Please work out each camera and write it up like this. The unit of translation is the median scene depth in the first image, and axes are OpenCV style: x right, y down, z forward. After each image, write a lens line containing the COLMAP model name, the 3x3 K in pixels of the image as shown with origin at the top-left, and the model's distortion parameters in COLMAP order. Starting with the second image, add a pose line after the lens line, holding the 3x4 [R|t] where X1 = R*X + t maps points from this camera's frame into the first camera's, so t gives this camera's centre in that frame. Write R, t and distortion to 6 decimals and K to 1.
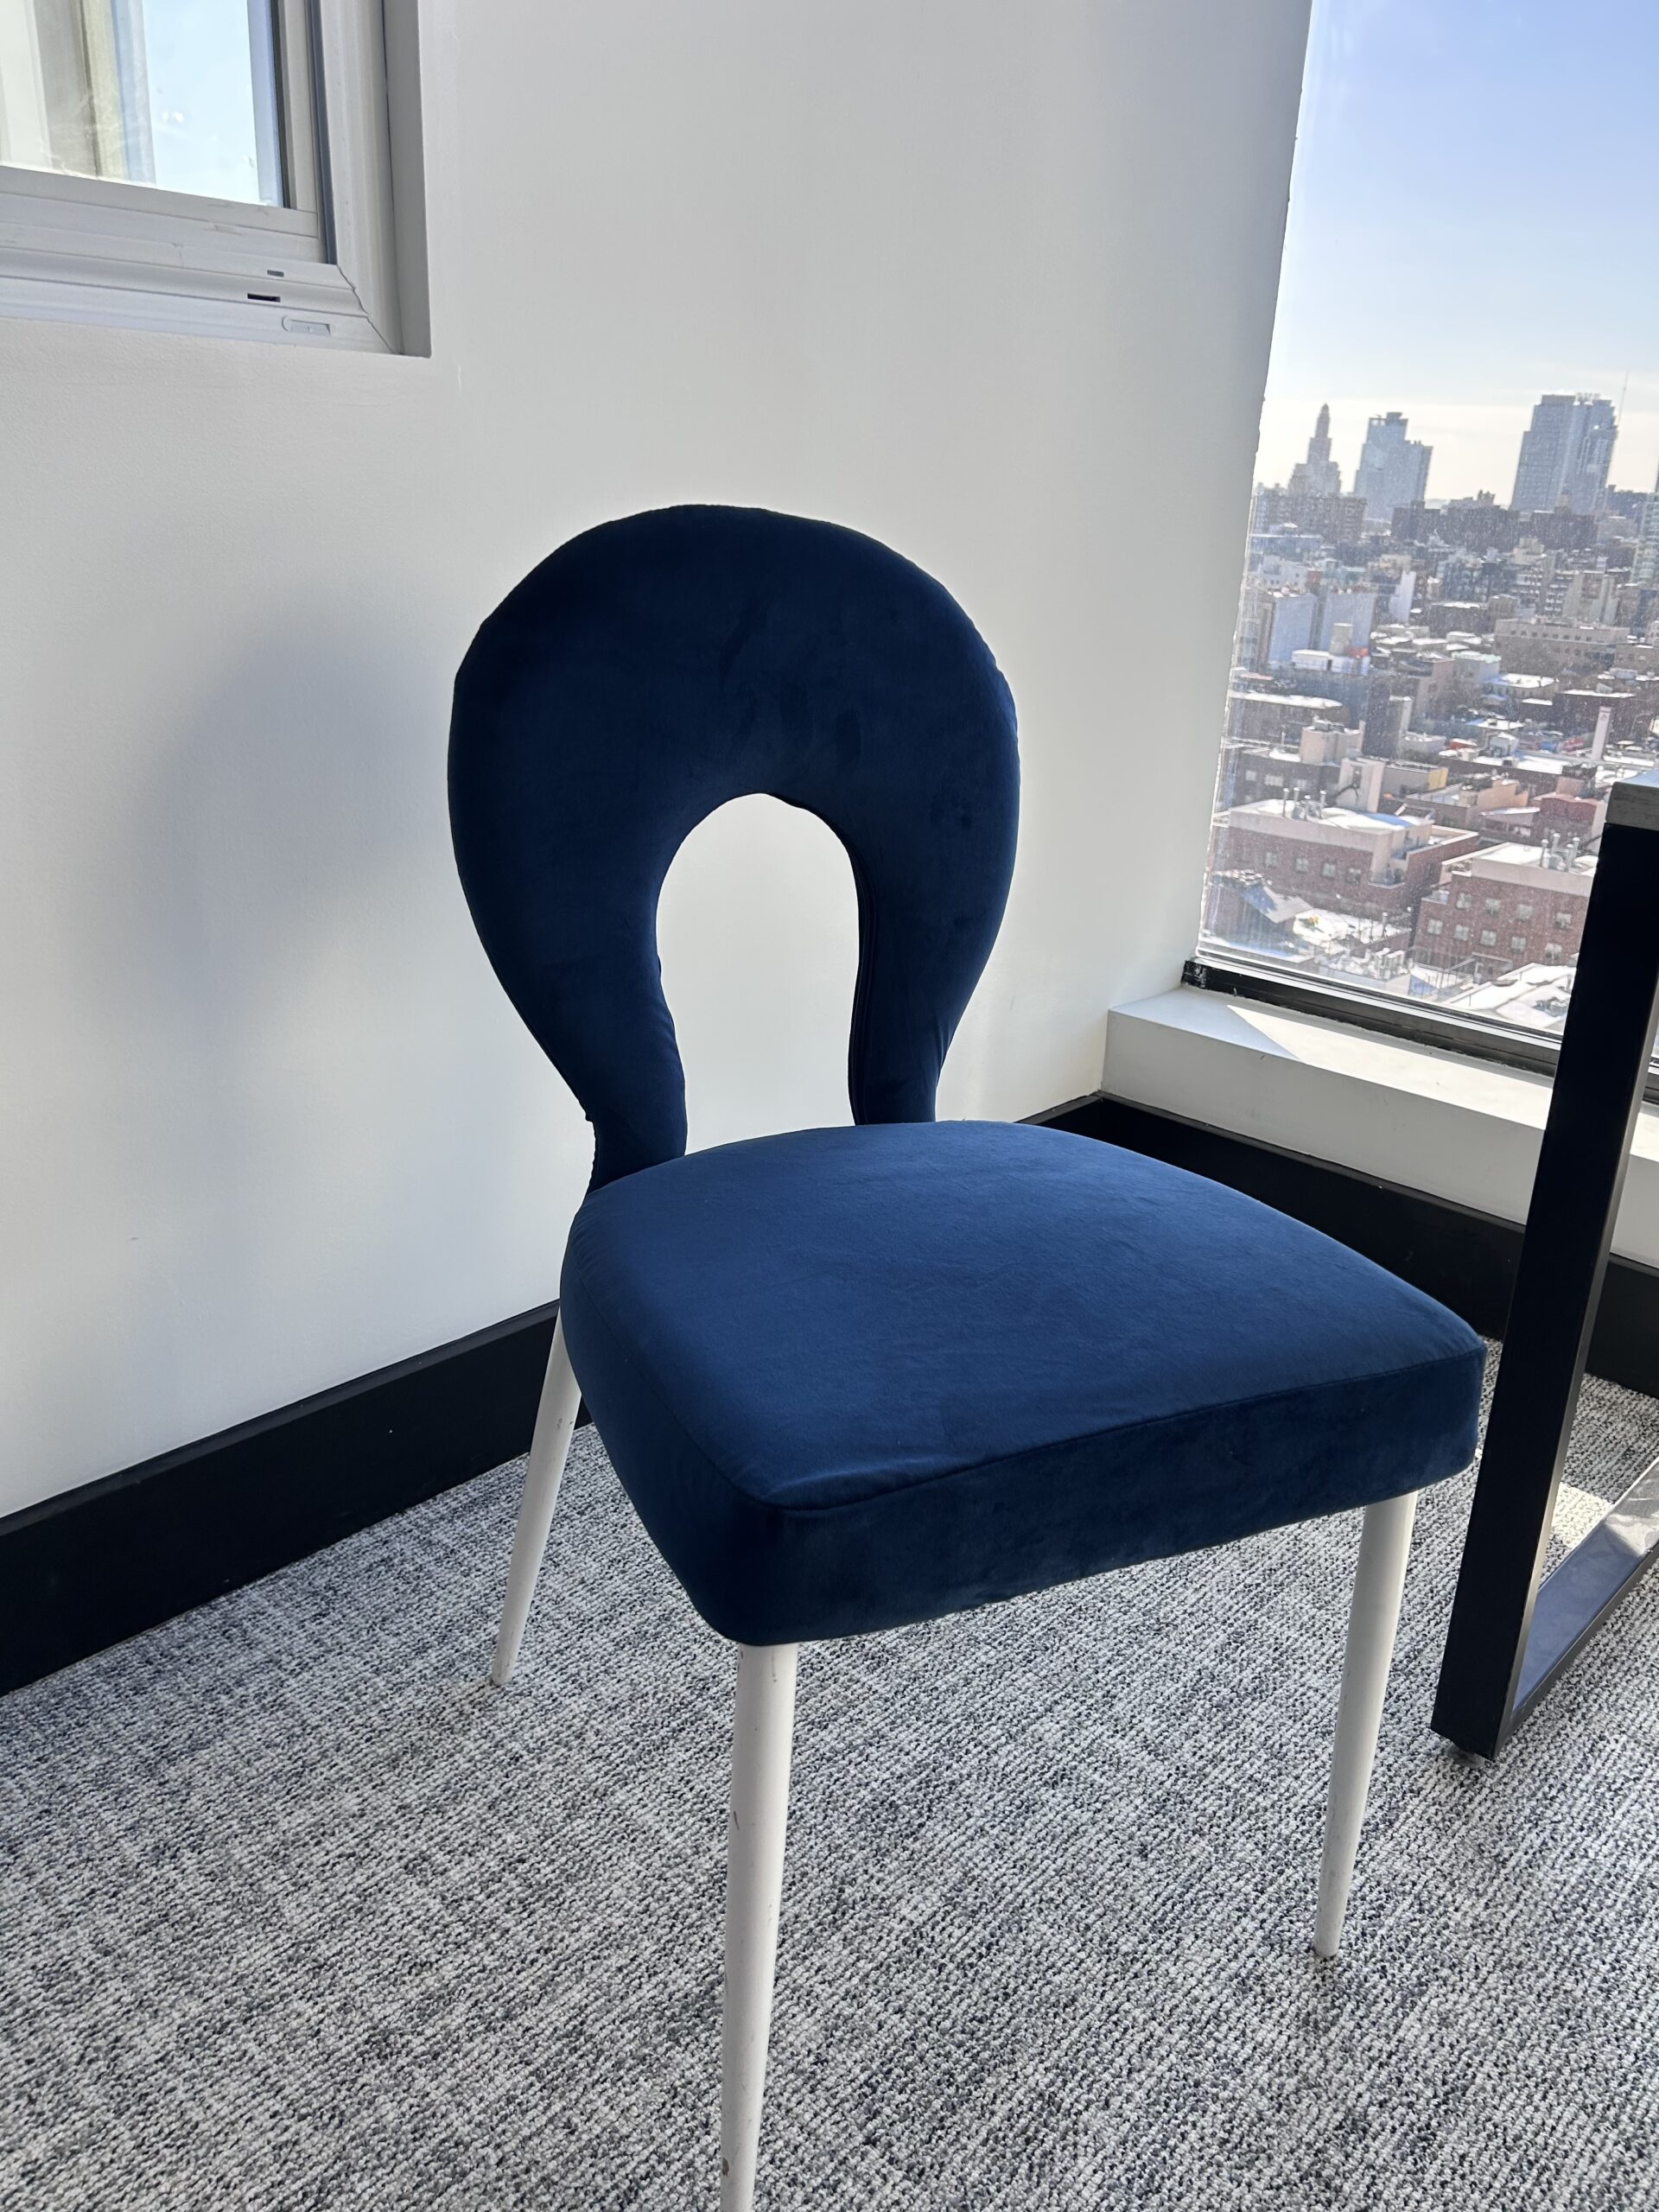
lens RADIAL K [[1669.5, 0, 842.8], [0, 1669.5, 1112.9], [0, 0, 1]] dist [0.037642, -0.047025]
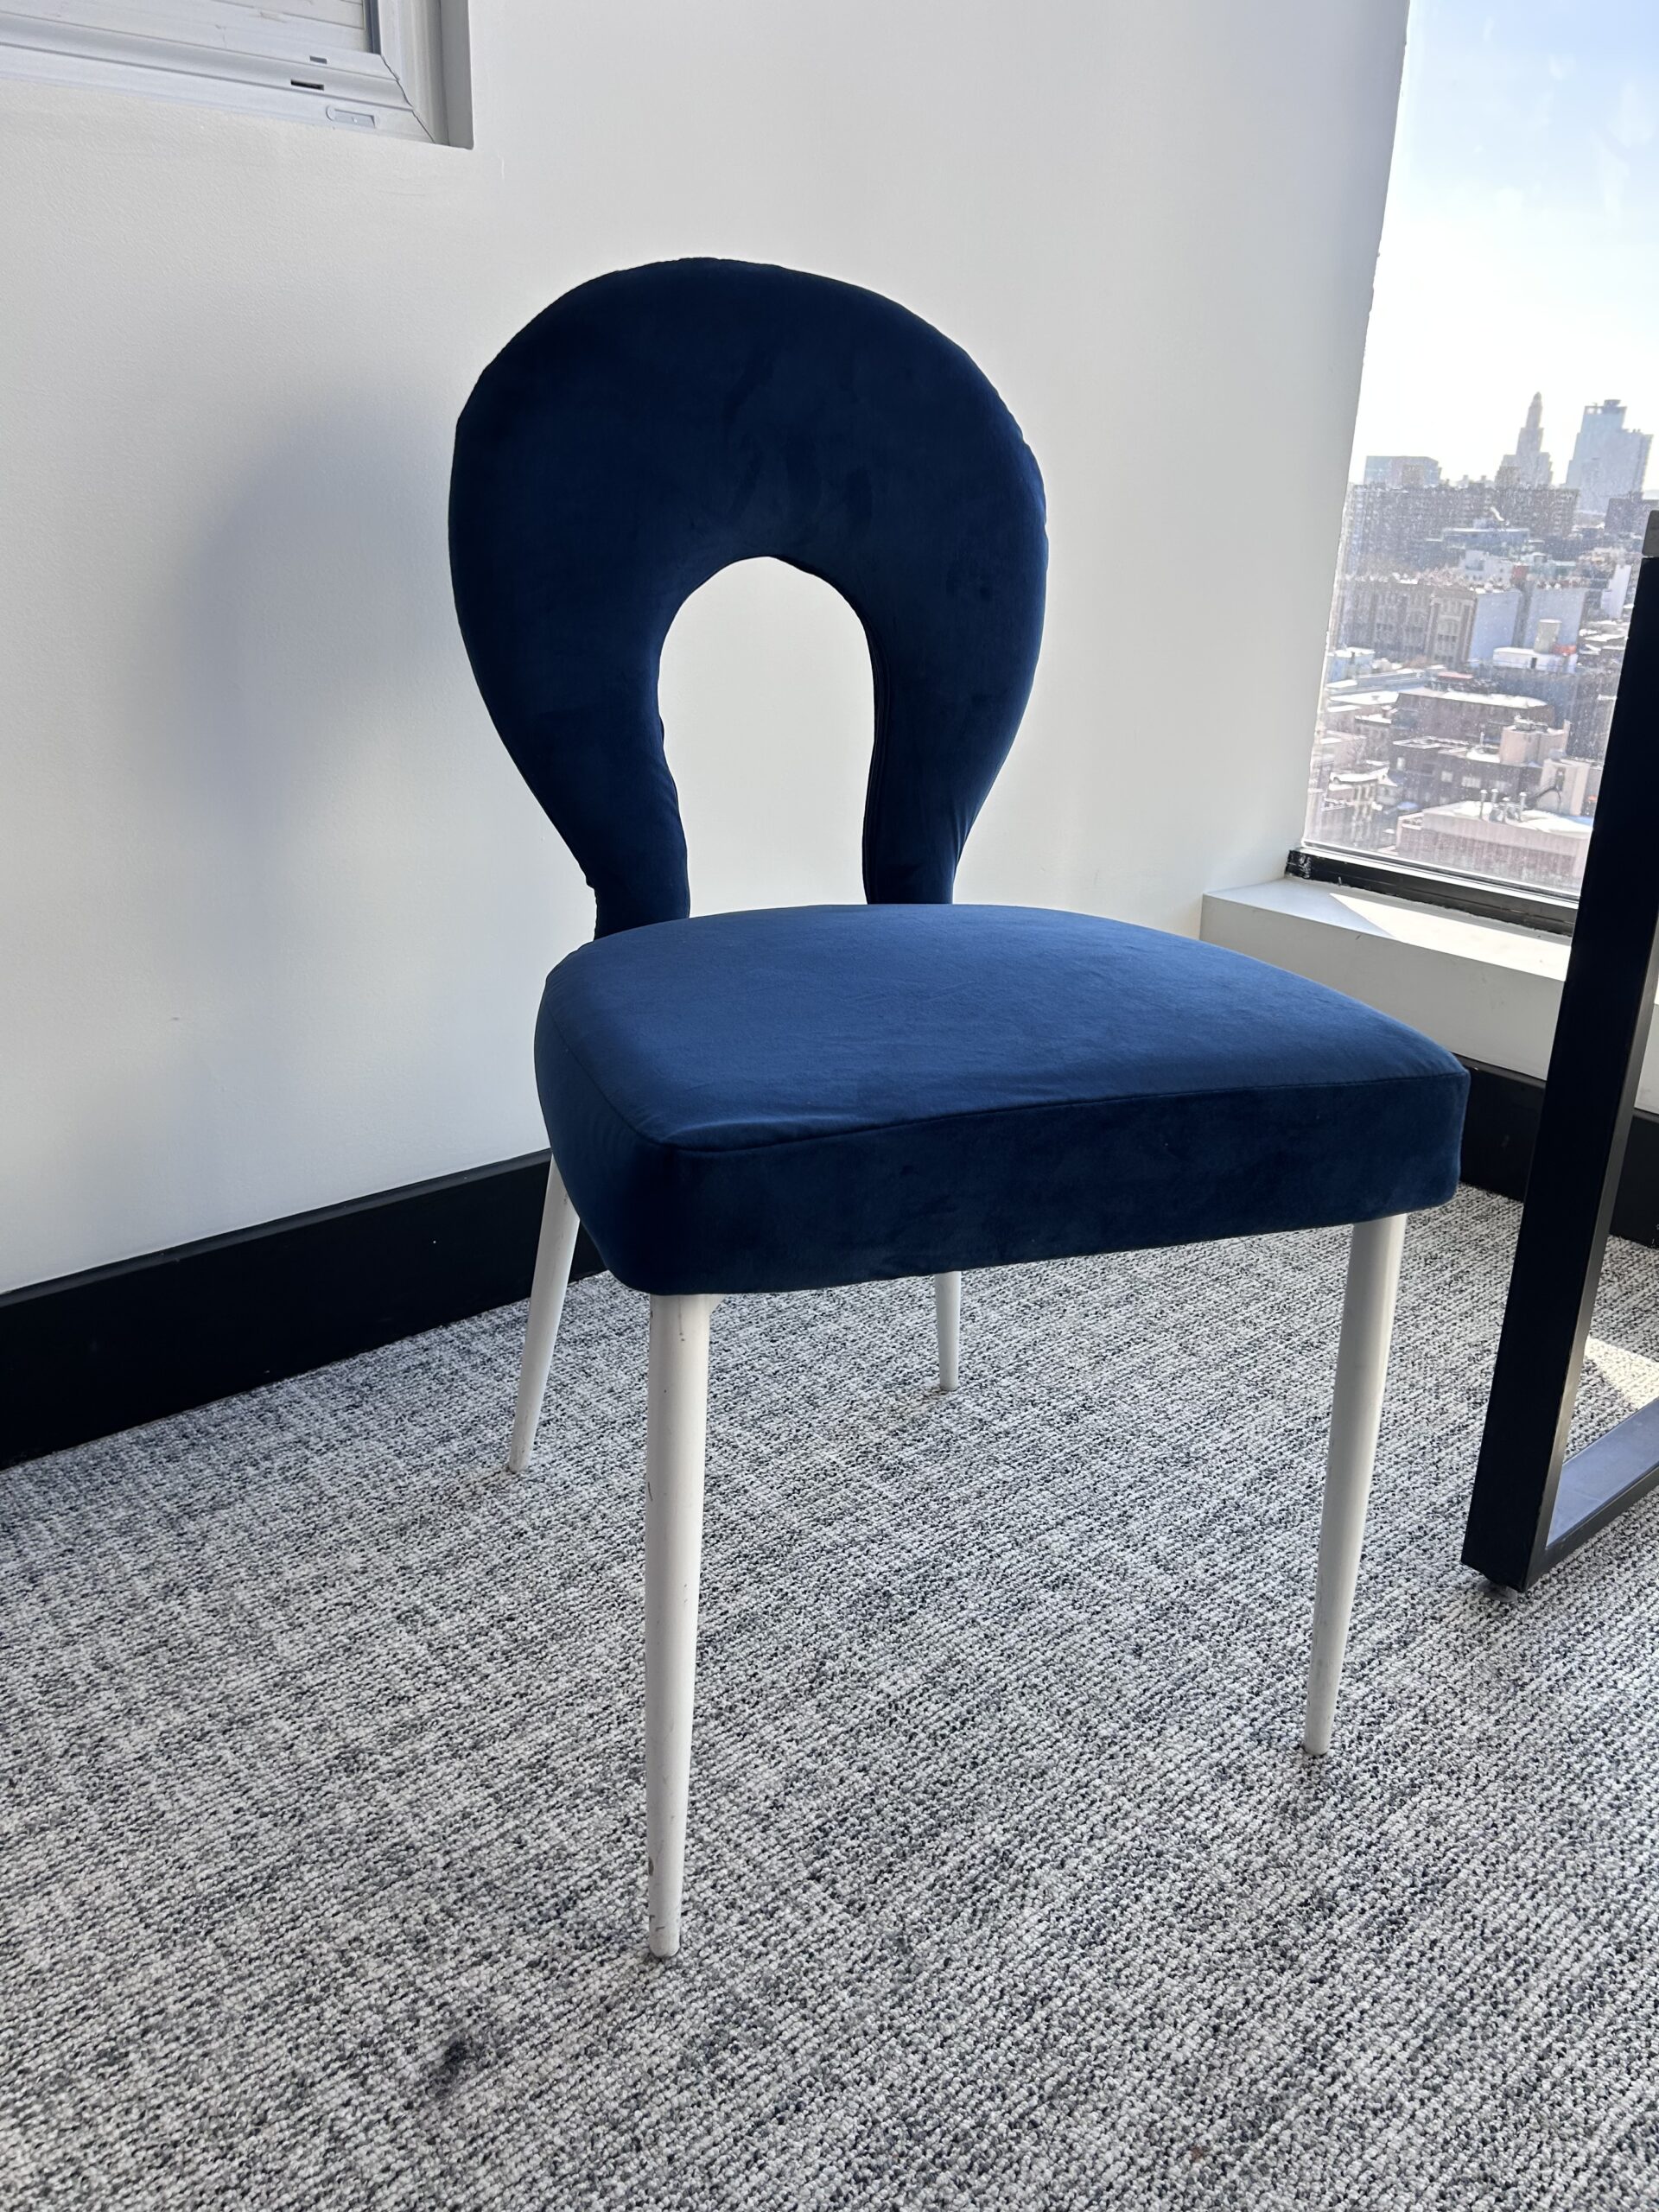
lens RADIAL K [[1669.5, 0, 844.1], [0, 1669.5, 1119.9], [0, 0, 1]] dist [0.037642, -0.047025]
pose [[0.994552, 0.025082, -0.101178, 0.109776], [-0.024727, 0.999683, 0.004764, 0.144147], [0.101266, -0.002236, 0.994857, 0.017371]]
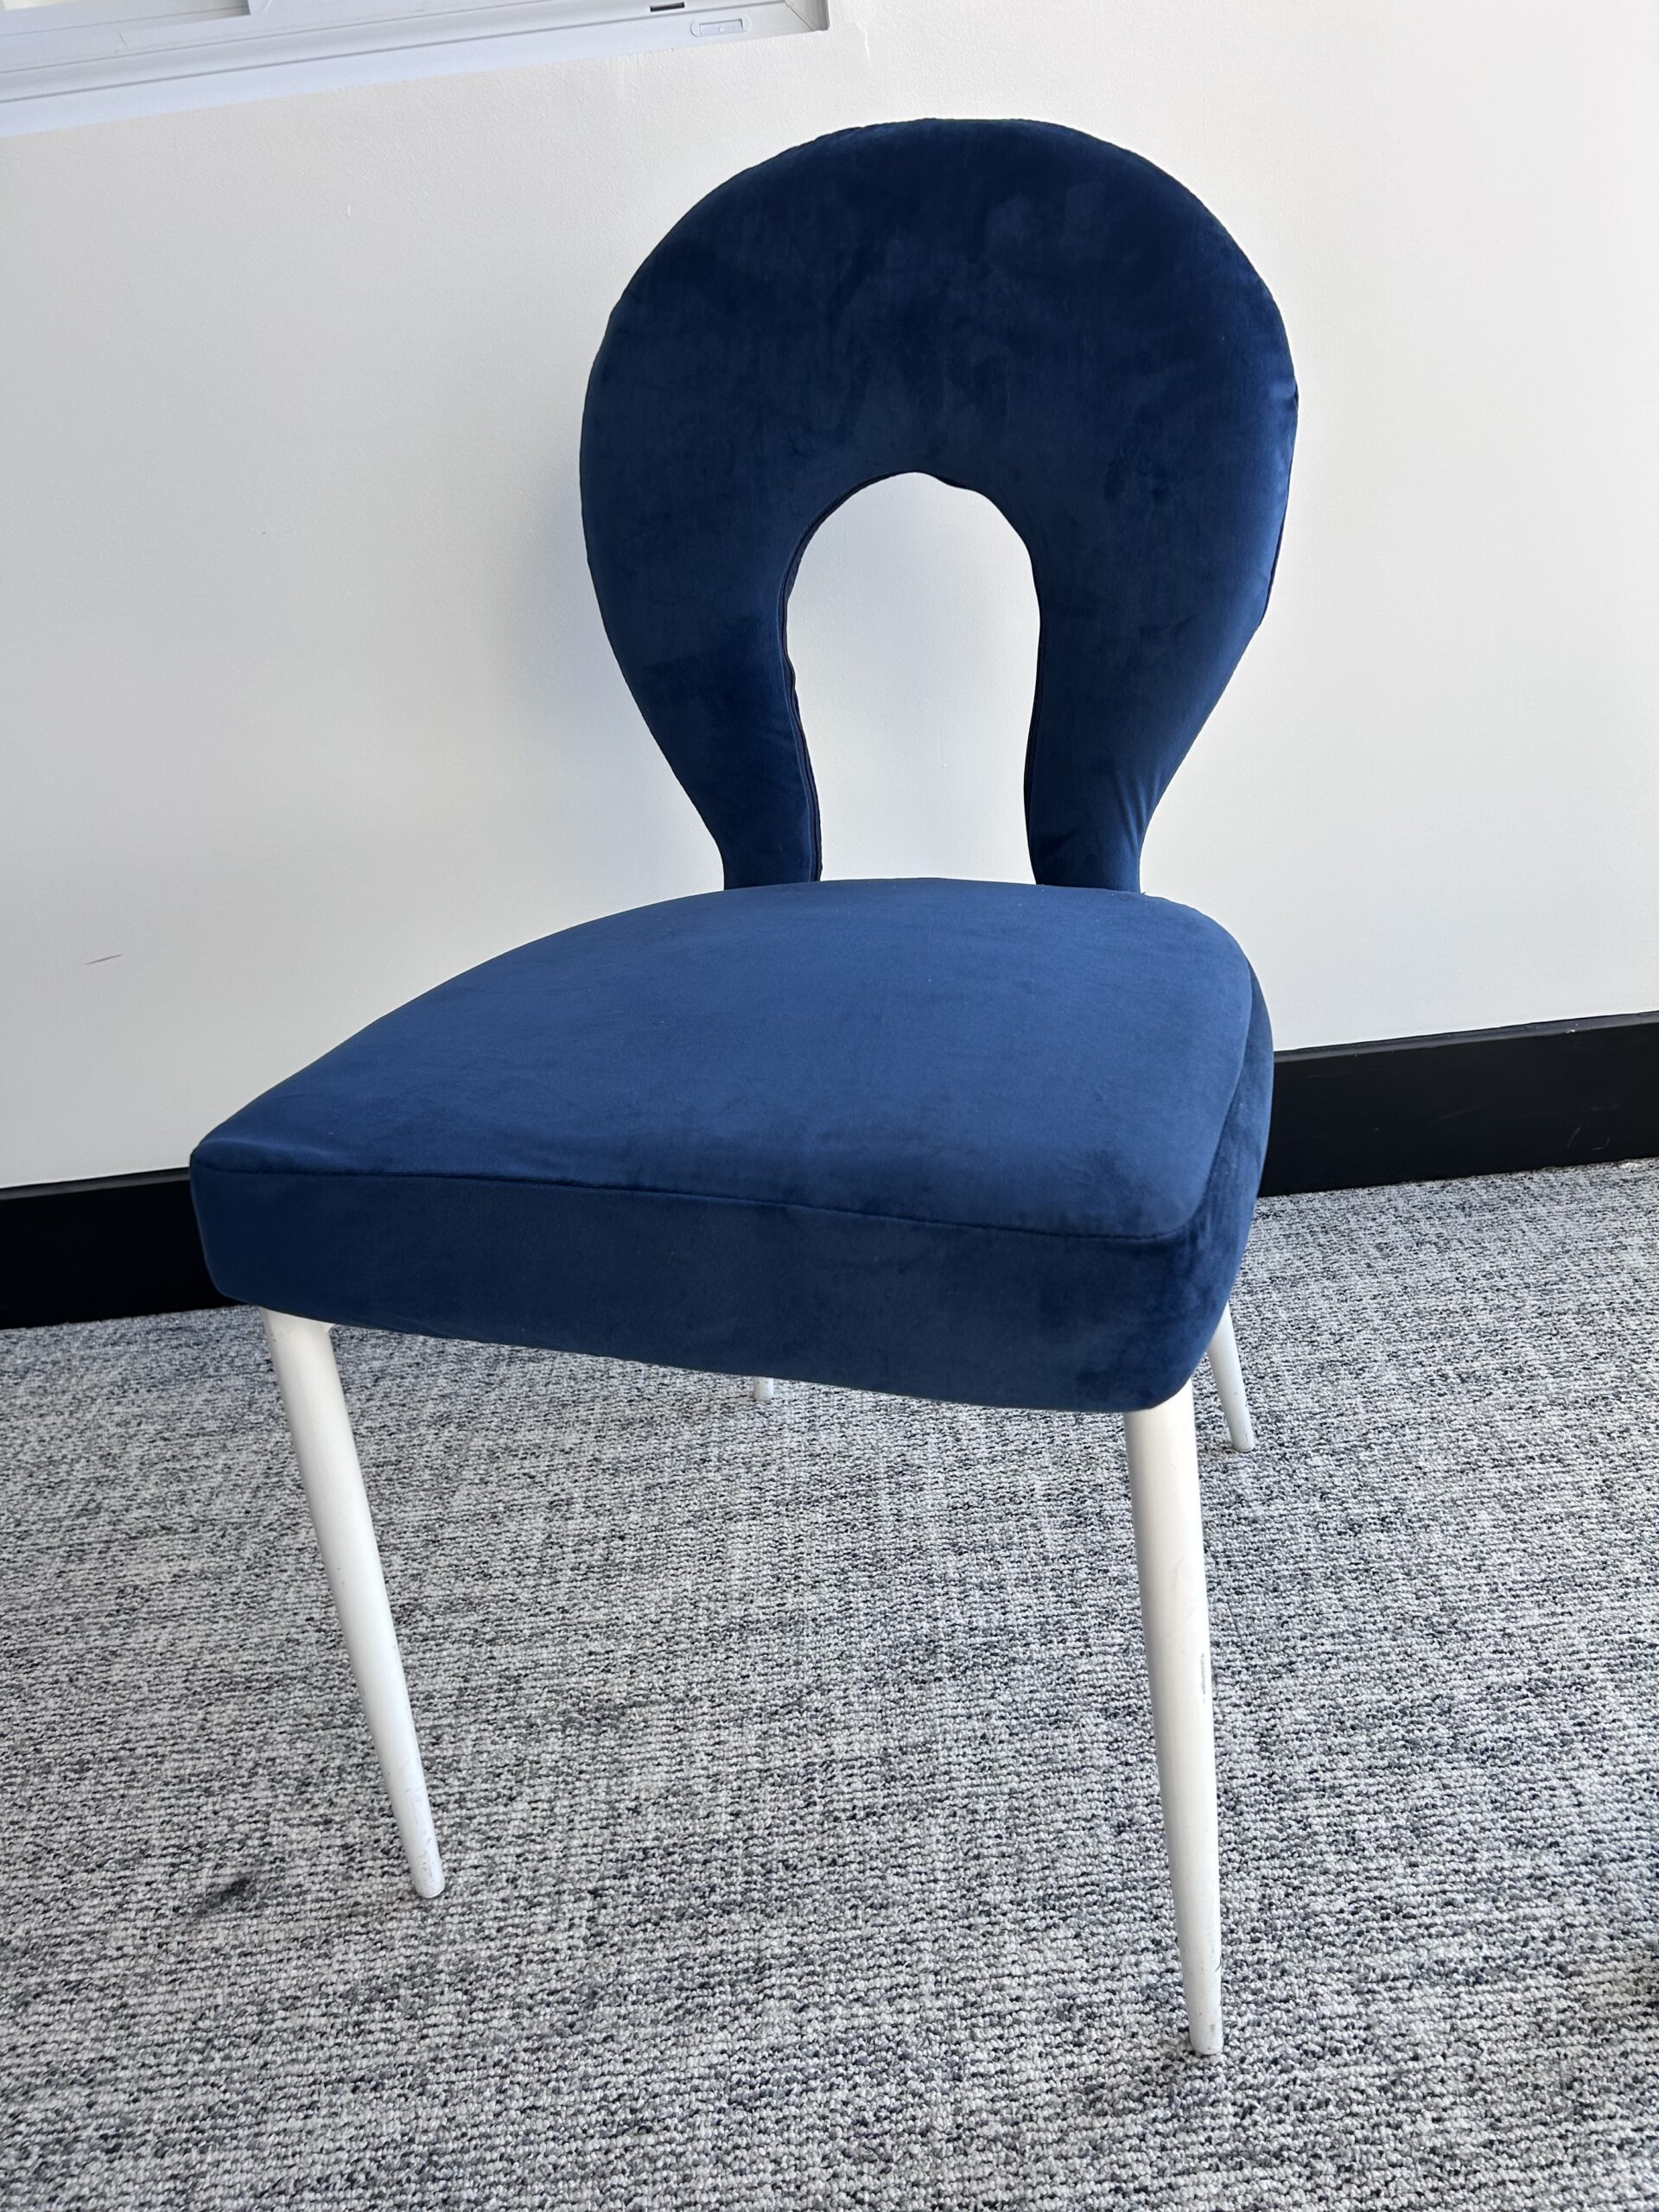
lens RADIAL K [[1669.5, 0, 844.1], [0, 1669.5, 1118.4], [0, 0, 1]] dist [0.037642, -0.047025]
pose [[0.688854, 0.196167, -0.697853, 0.632198], [-0.125335, 0.980420, 0.151878, 0.006841], [0.713983, -0.017156, 0.699953, 0.387665]]
